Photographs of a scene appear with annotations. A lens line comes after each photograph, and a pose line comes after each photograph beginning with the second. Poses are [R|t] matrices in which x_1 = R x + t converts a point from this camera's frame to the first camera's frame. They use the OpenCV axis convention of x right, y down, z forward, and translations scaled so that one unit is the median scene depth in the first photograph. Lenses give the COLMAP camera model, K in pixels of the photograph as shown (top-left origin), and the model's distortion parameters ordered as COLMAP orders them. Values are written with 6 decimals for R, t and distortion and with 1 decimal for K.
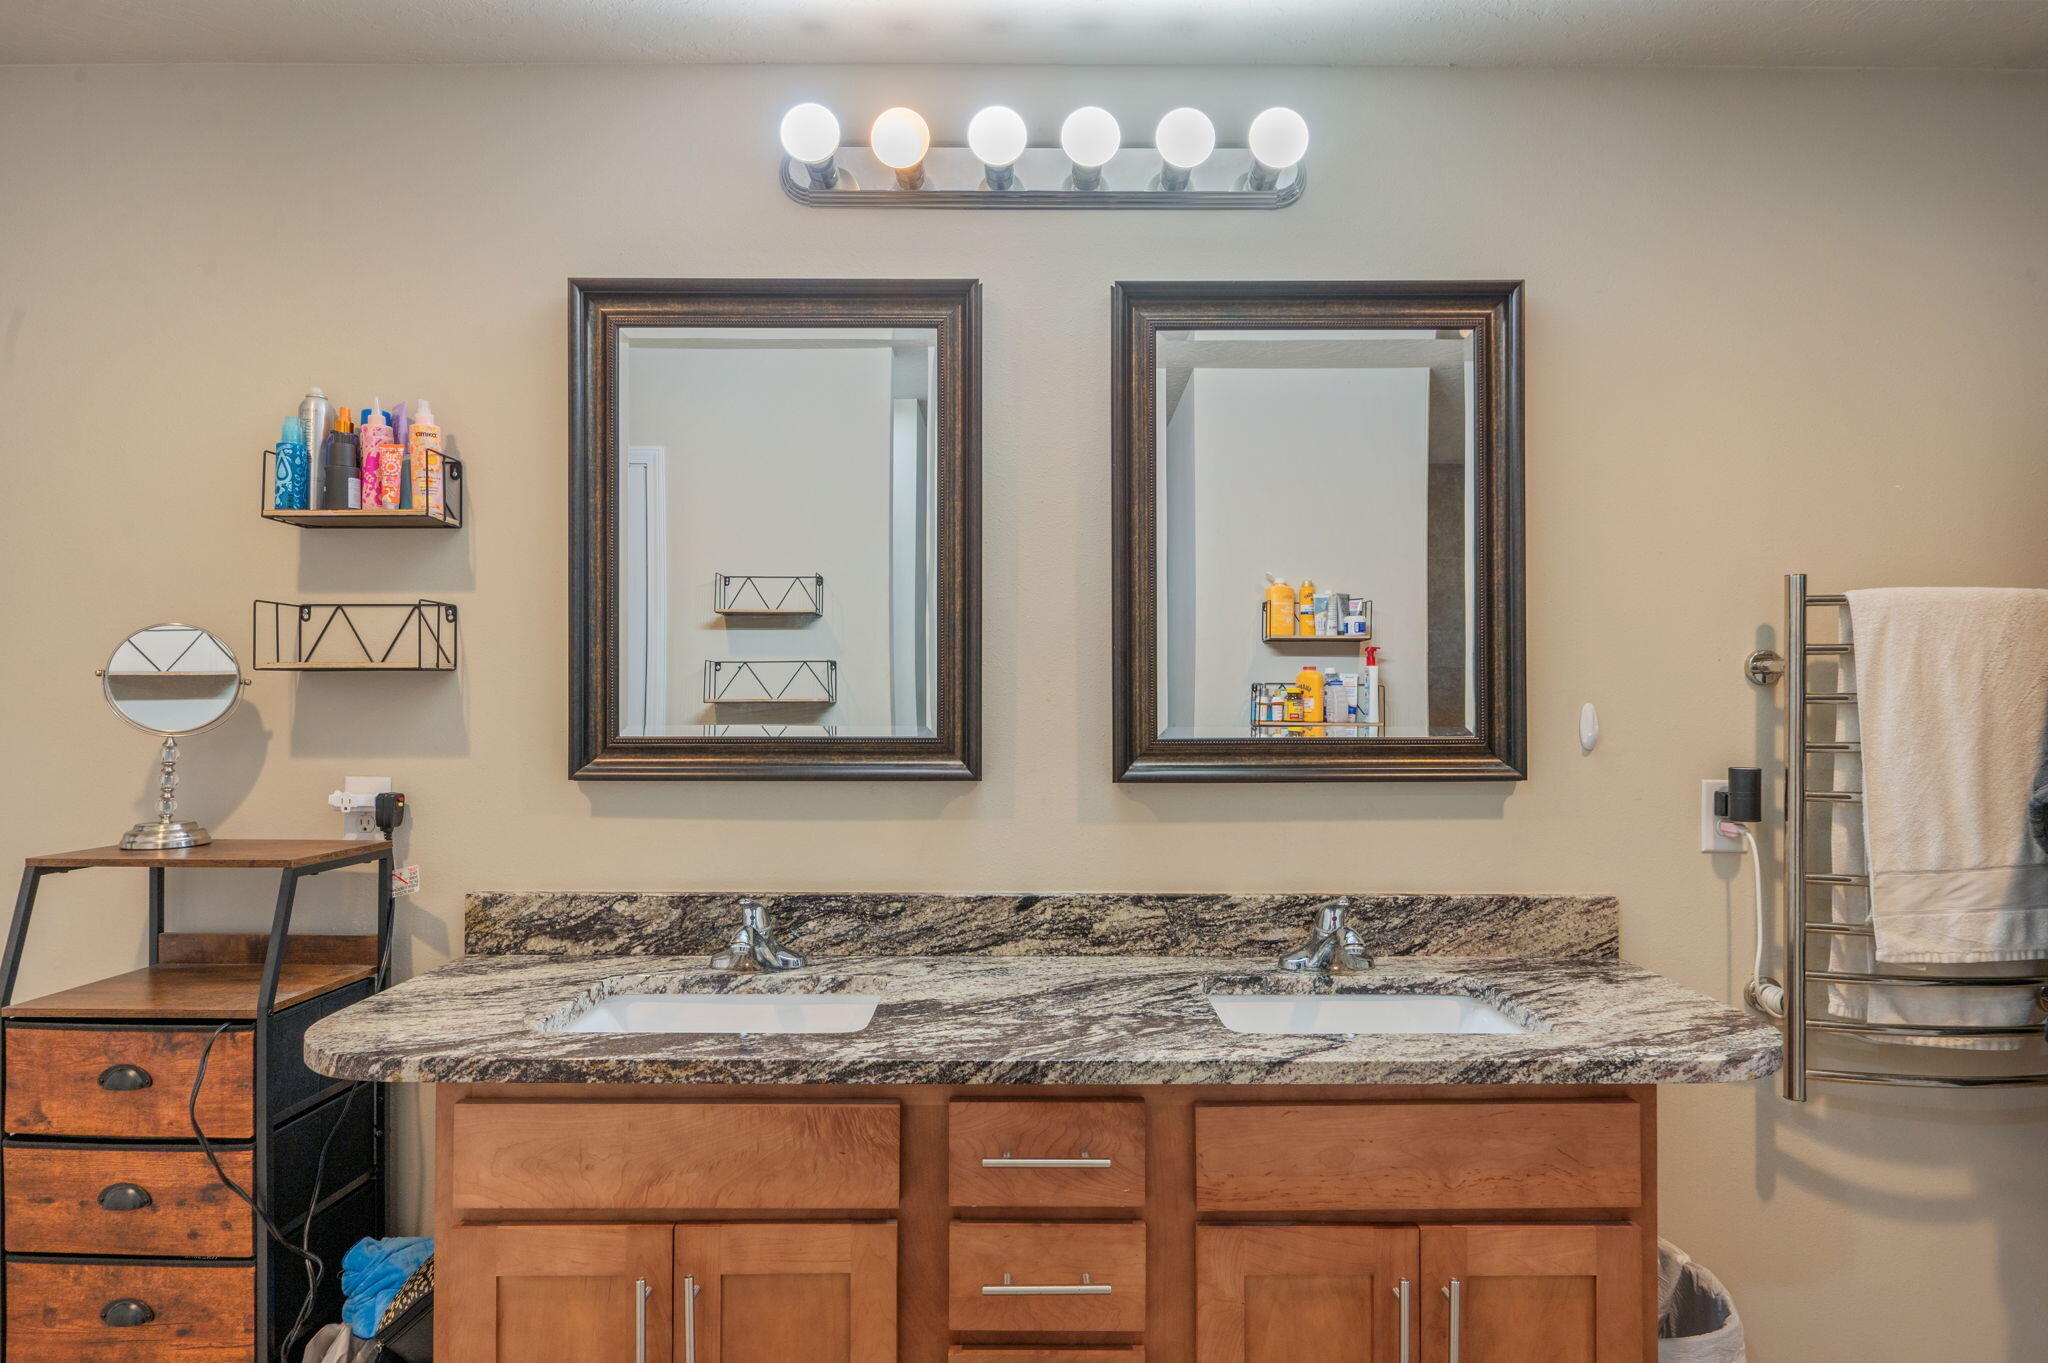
lens RADIAL K [[1124.0, 0, 1053.7], [0, 1124.0, 698.3], [0, 0, 1]] dist [-0.009900, -0.001467]
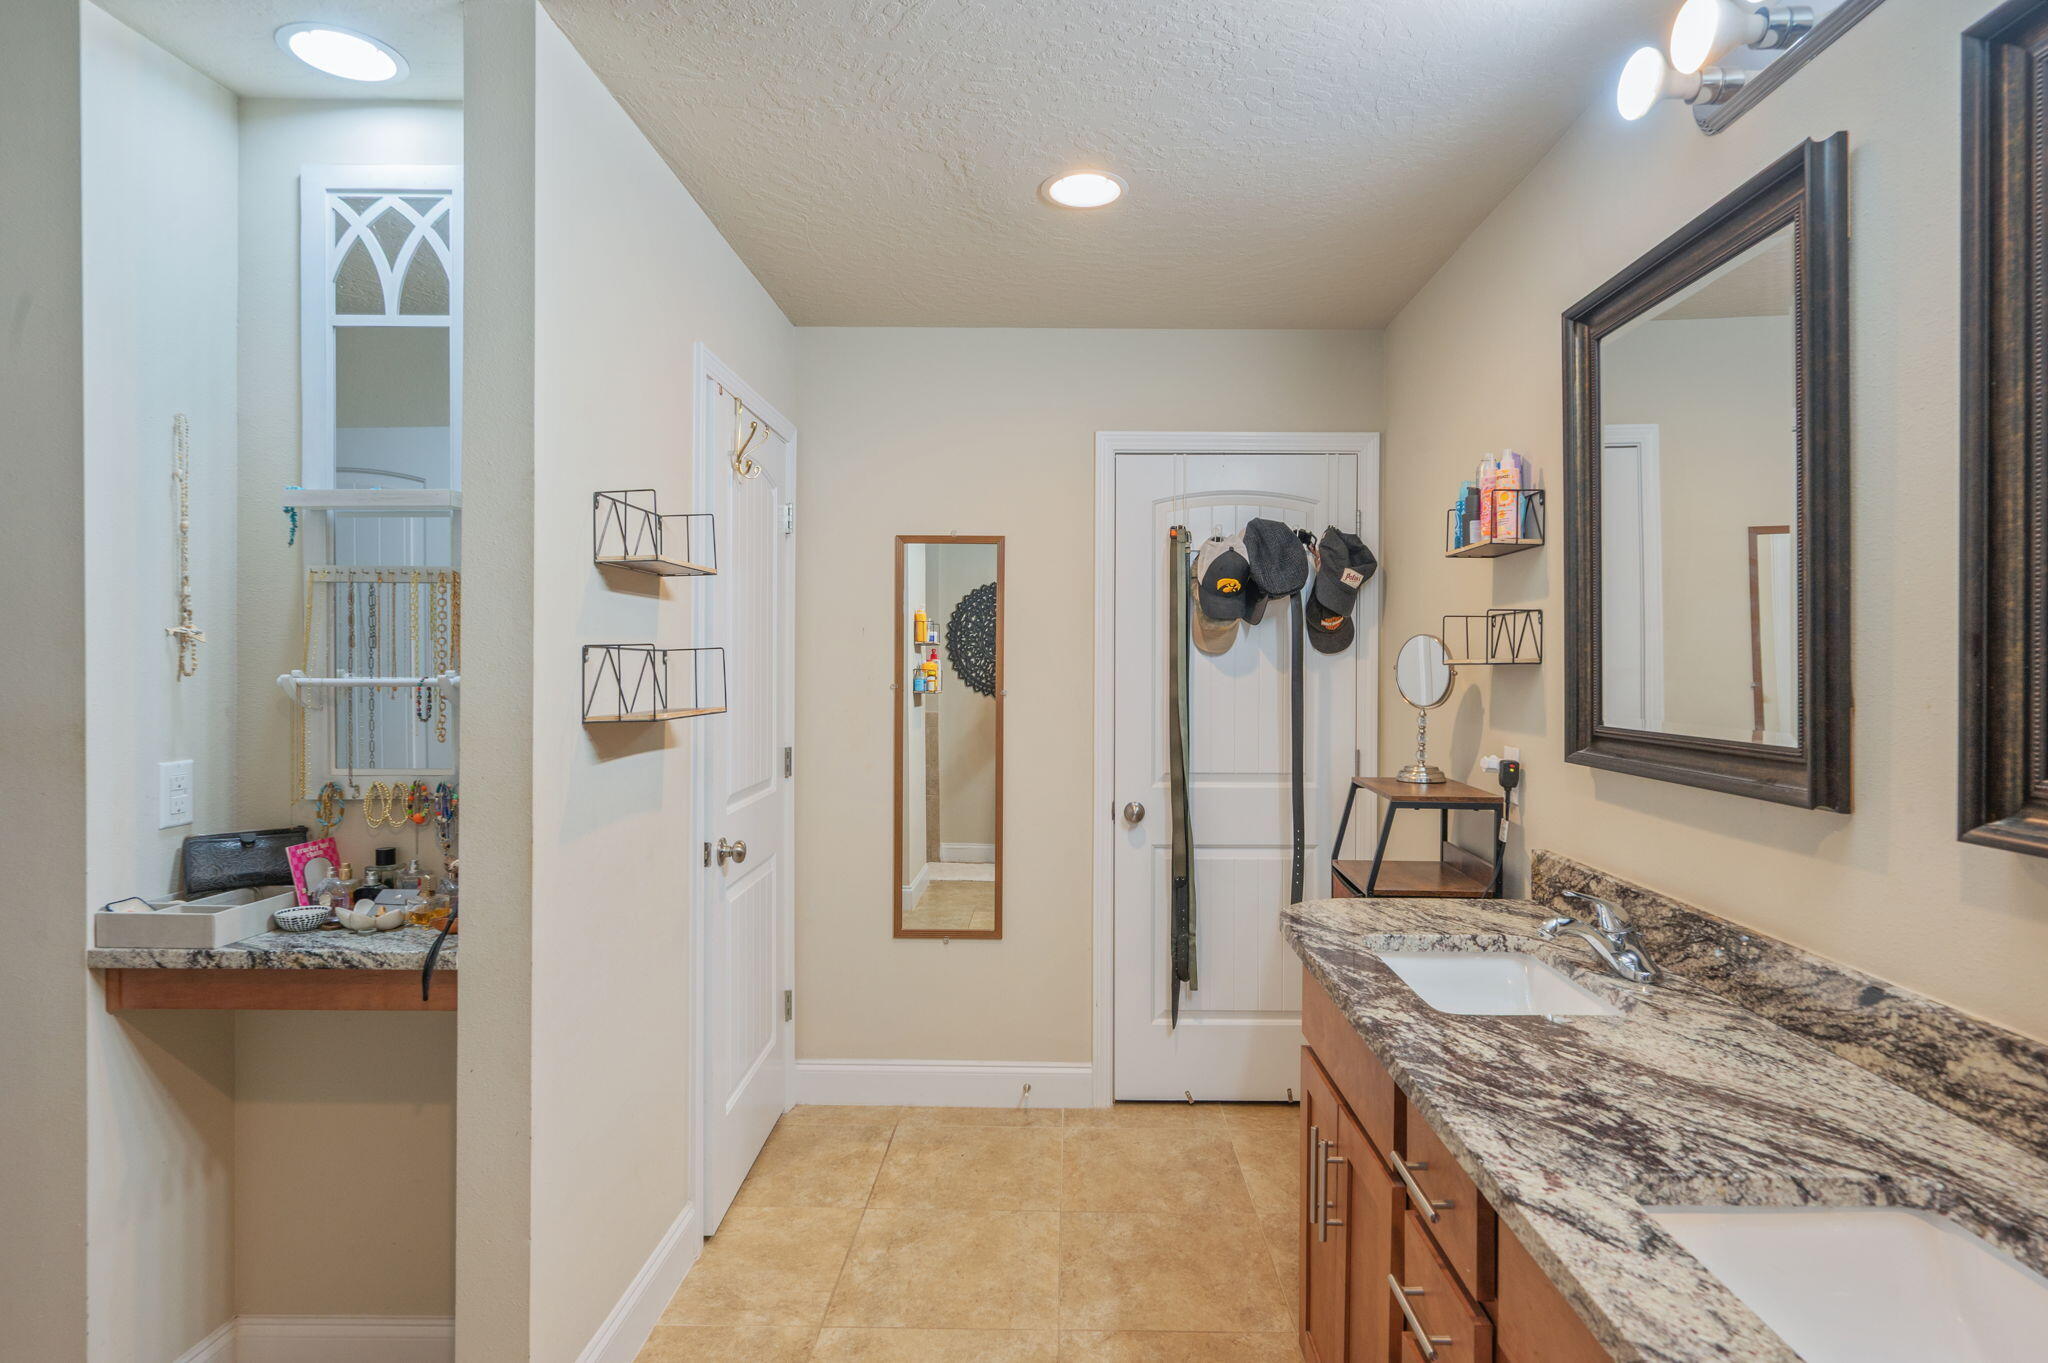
lens RADIAL K [[1106.2, 0, 1027.5], [0, 1106.2, 661.7], [0, 0, 1]] dist [-0.000130, -0.000632]
pose [[-0.042247, -0.002190, -0.999105, 0.689805], [0.003700, 0.999990, -0.002348, -0.026447], [0.999100, -0.003796, -0.042239, 0.507321]]
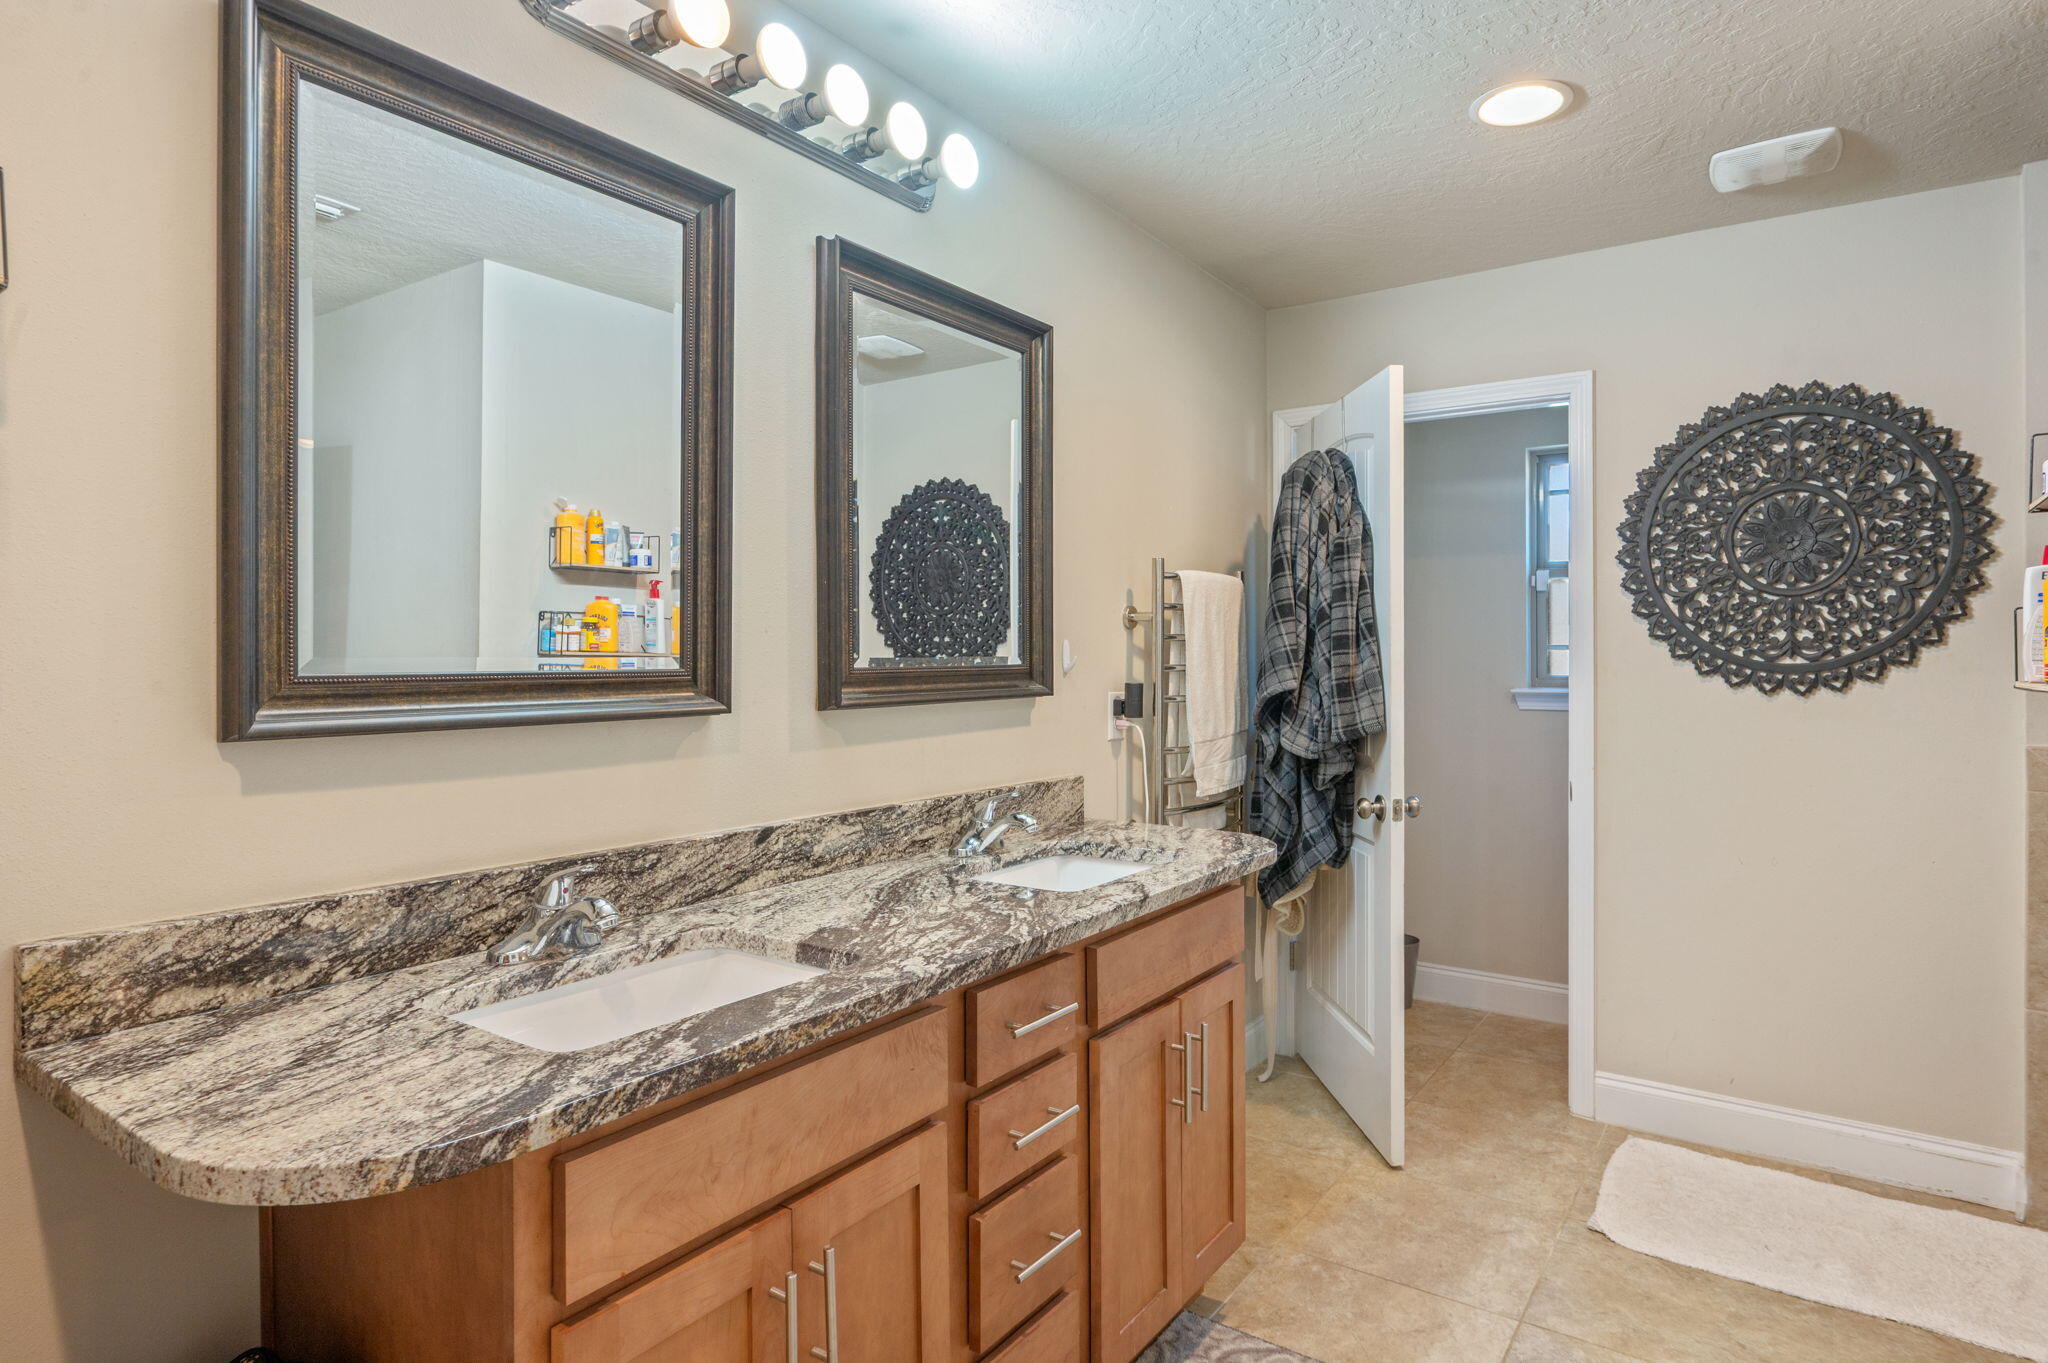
lens RADIAL K [[1132.9, 0, 1089.3], [0, 1132.9, 650.1], [0, 0, 1]] dist [-0.014537, -0.000221]
pose [[0.539814, 0.001431, 0.841783, -0.714476], [-0.015317, 0.999850, 0.008122, 0.006169], [-0.841645, -0.017278, 0.539754, 0.222096]]
